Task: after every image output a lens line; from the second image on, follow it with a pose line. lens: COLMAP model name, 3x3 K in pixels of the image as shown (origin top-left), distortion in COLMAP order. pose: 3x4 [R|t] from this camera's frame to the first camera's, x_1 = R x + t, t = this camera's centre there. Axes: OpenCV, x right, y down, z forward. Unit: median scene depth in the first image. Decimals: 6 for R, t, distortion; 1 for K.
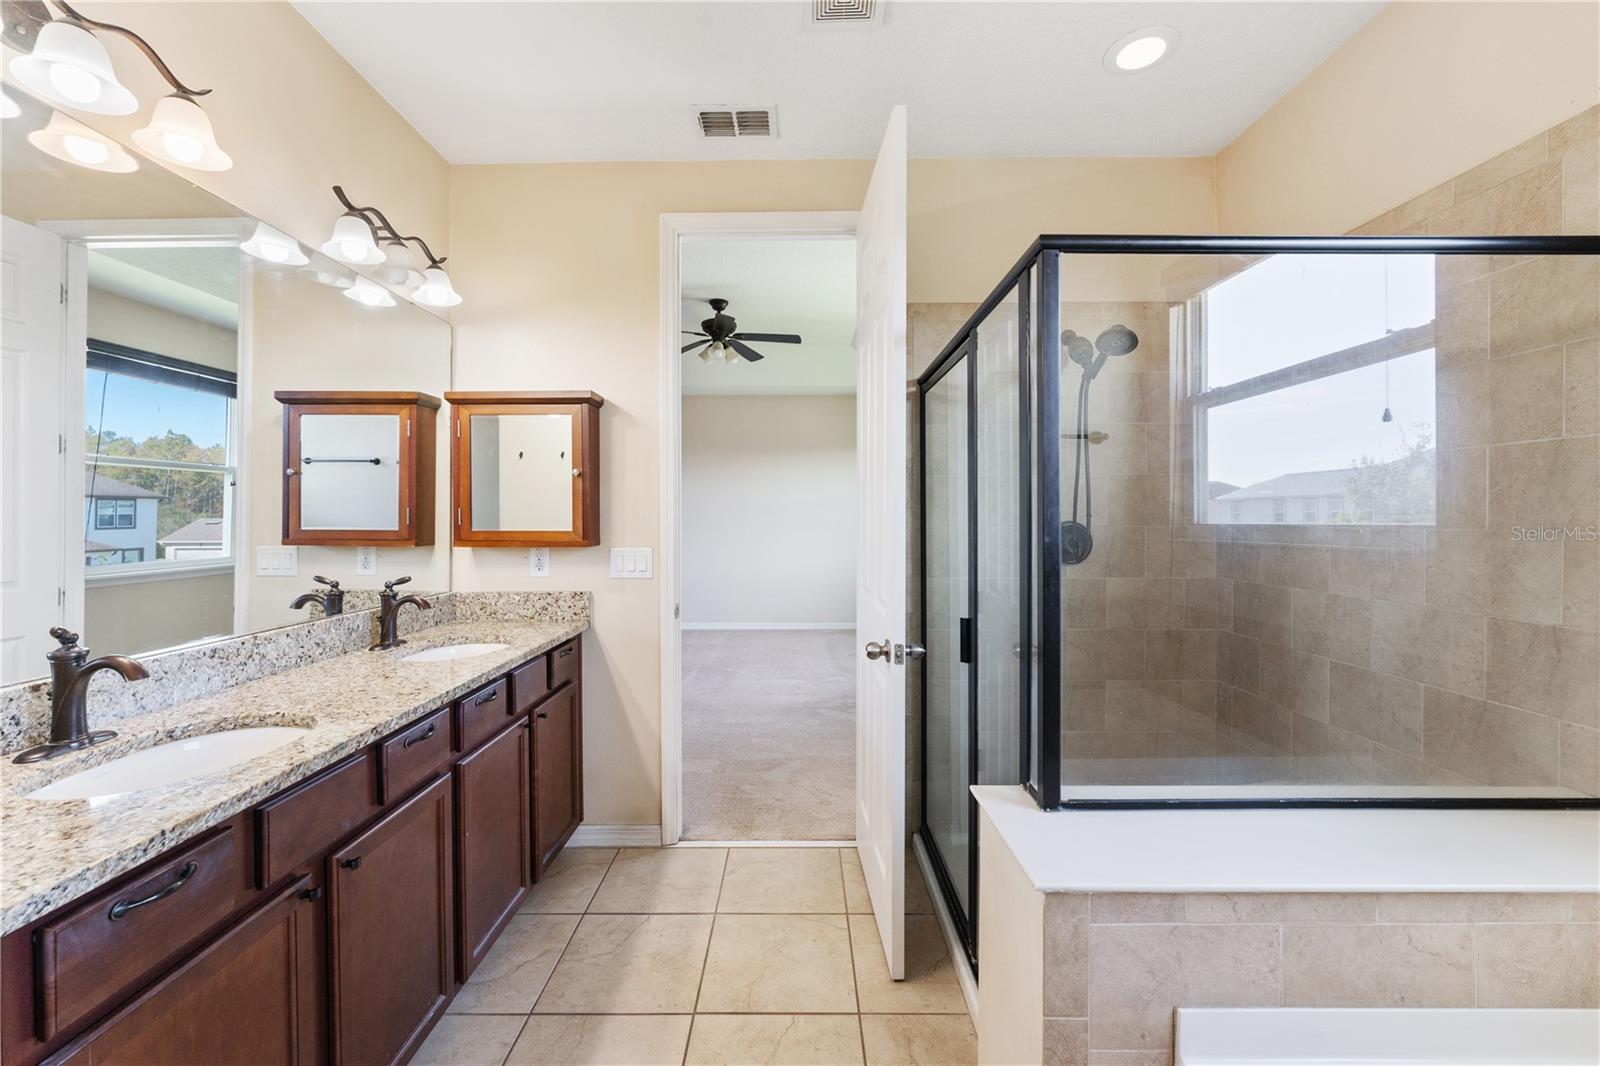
lens RADIAL K [[648.5, 0, 791.3], [0, 648.5, 535.8], [0, 0, 1]] dist [-0.000405, -0.000075]
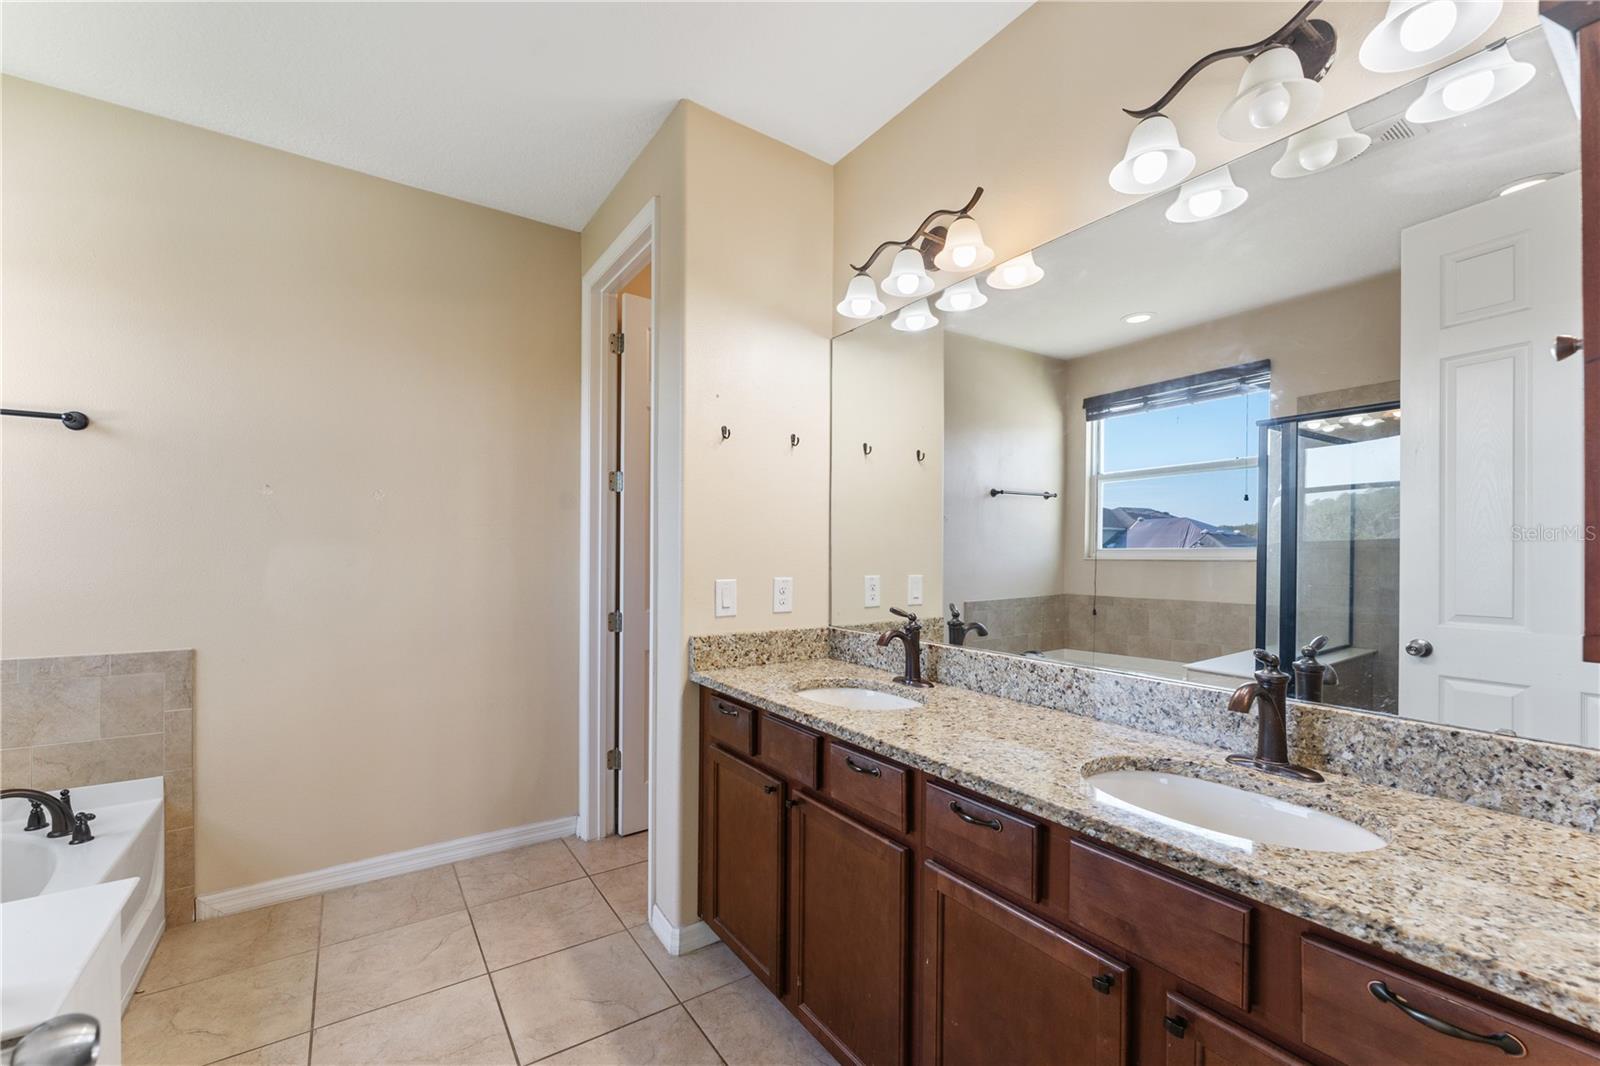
lens RADIAL K [[648.5, 0, 791.3], [0, 648.5, 535.8], [0, 0, 1]] dist [-0.000405, -0.000075]
pose [[-0.821774, -0.012432, -0.569678, 0.091641], [-0.016801, 0.999856, 0.002417, -0.048751], [0.569566, 0.011557, -0.821865, 2.031851]]
